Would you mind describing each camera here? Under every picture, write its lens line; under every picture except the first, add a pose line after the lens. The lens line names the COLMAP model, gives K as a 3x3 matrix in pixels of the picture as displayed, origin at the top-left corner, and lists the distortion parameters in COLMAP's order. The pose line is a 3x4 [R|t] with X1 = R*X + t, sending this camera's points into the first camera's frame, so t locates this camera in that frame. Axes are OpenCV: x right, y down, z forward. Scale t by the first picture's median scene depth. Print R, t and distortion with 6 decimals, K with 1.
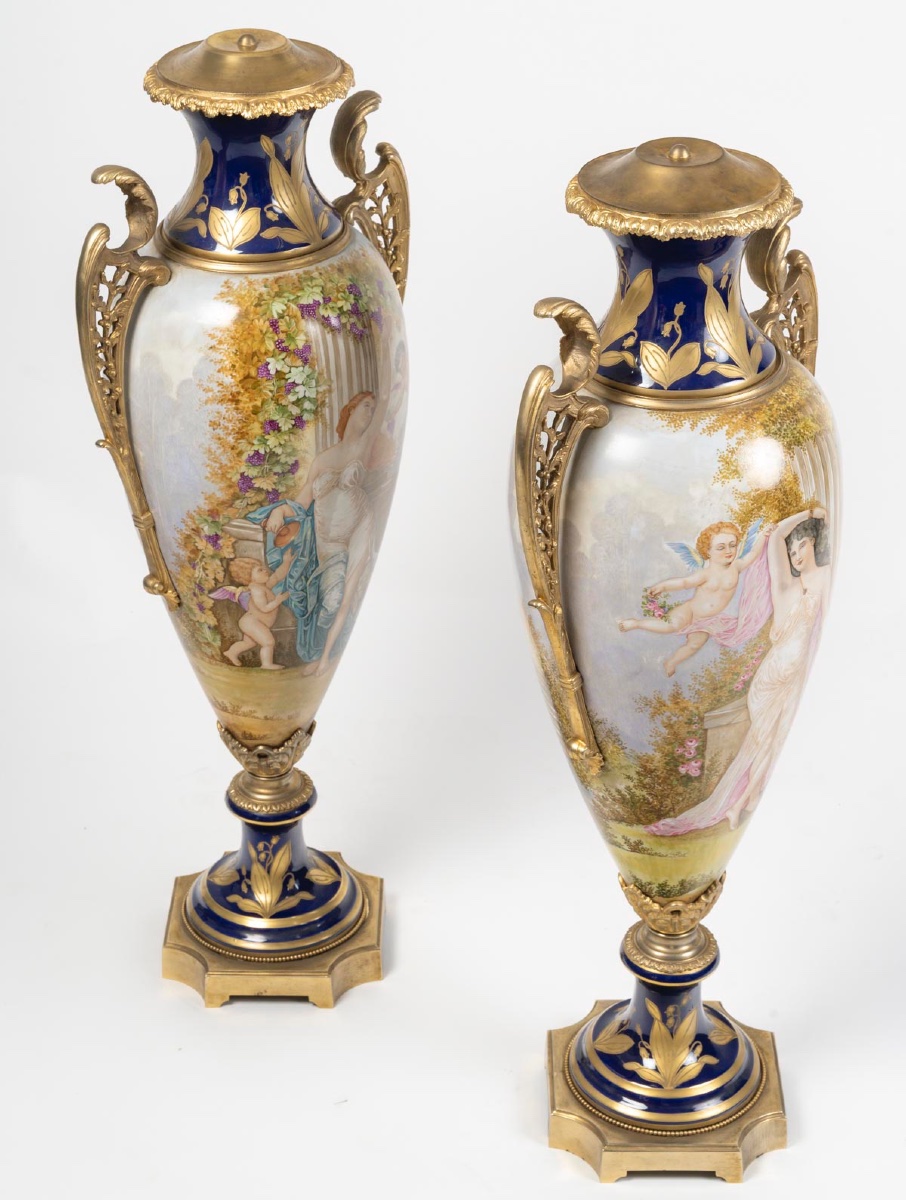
lens RADIAL K [[2554.7, 0, 453.0], [0, 2554.7, 600.0], [0, 0, 1]] dist [-0.039795, -0.269549]
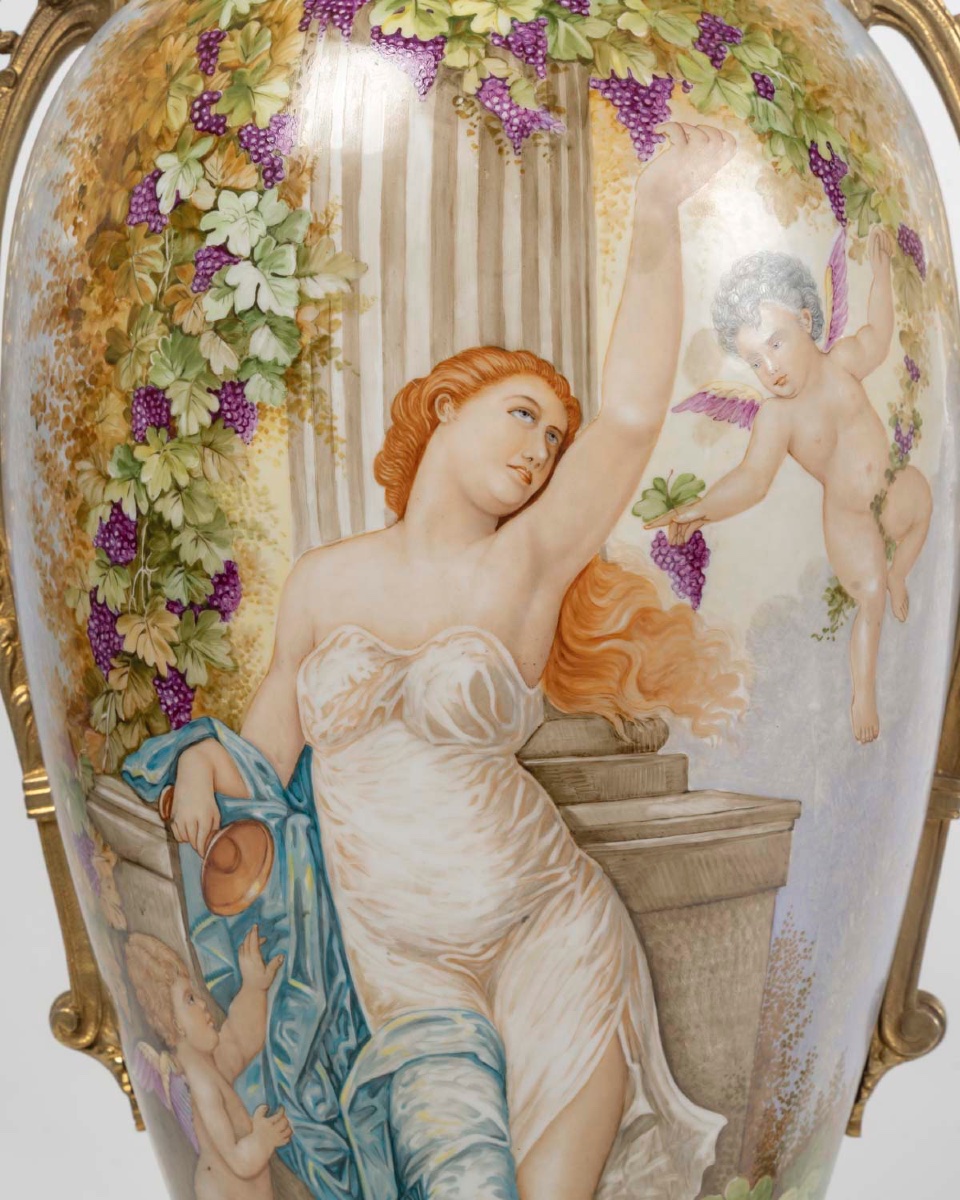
lens RADIAL K [[2103.4, 0, 480.0], [0, 2103.4, 600.0], [0, 0, 1]] dist [-0.005398, 0.007755]
pose [[0.709738, 0.055309, -0.702291, 0.116693], [-0.330108, 0.906799, -0.262192, -0.000896], [0.622335, 0.417920, 0.661847, 0.875871]]
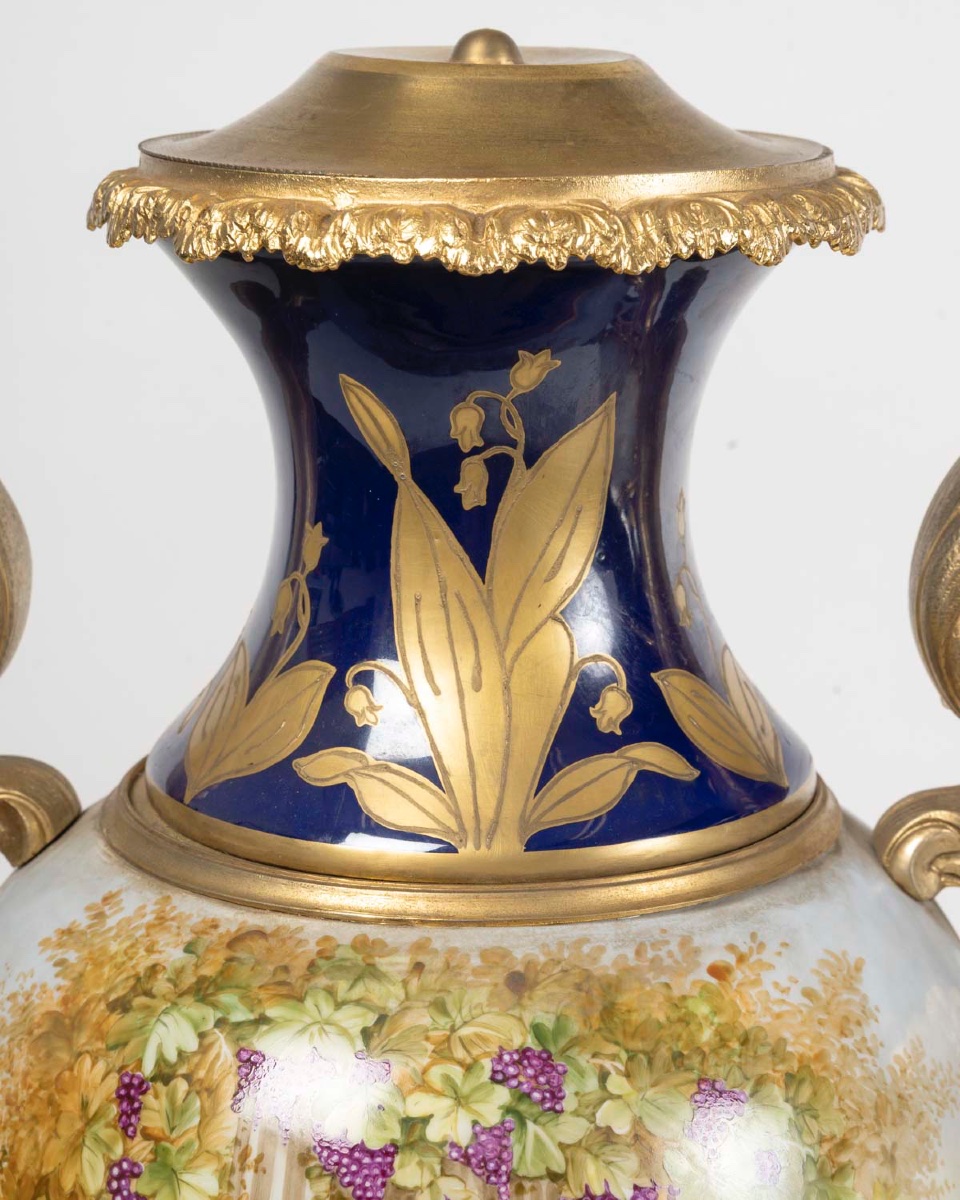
lens RADIAL K [[3250.0, 0, 480.0], [0, 3250.0, 600.0], [0, 0, 1]] dist [-0.036308, 0.226527]
pose [[0.677800, 0.162451, -0.717075, 0.167042], [-0.362880, 0.922137, -0.134097, -0.120322], [0.639457, 0.351103, 0.683975, 0.777966]]
